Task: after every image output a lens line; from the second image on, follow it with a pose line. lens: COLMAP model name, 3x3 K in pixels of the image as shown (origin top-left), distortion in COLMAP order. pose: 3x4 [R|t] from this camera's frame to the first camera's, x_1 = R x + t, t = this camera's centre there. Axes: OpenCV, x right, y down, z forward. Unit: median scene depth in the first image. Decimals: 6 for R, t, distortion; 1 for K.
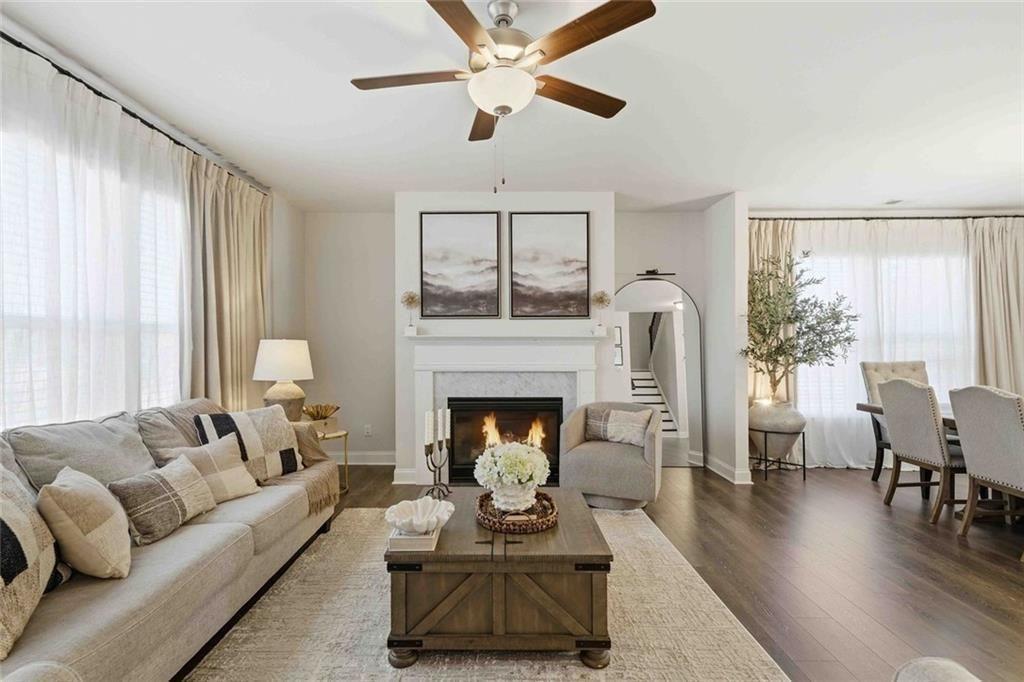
lens RADIAL K [[457.0, 0, 512.0], [0, 457.0, 344.1], [0, 0, 1]] dist [-0.000994, 0.000321]
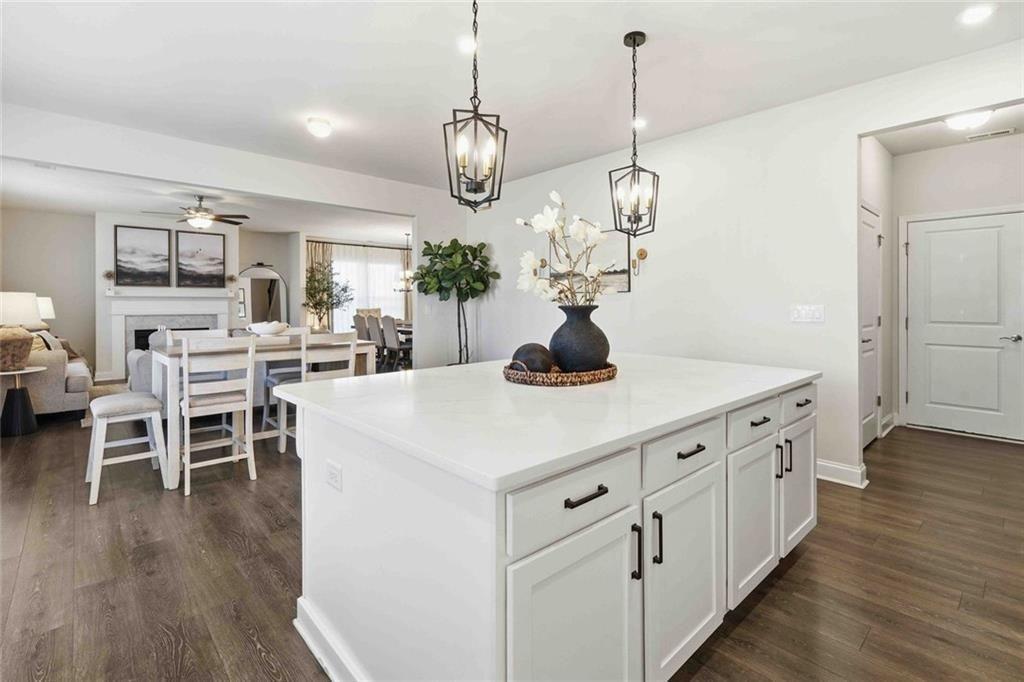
lens RADIAL K [[457.0, 0, 496.9], [0, 457.0, 308.0], [0, 0, 1]] dist [-0.000994, 0.000321]
pose [[0.740948, -0.006151, 0.671534, -0.292006], [-0.004137, 0.999897, 0.013723, 0.000055], [-0.671549, -0.012946, 0.740847, -1.286084]]
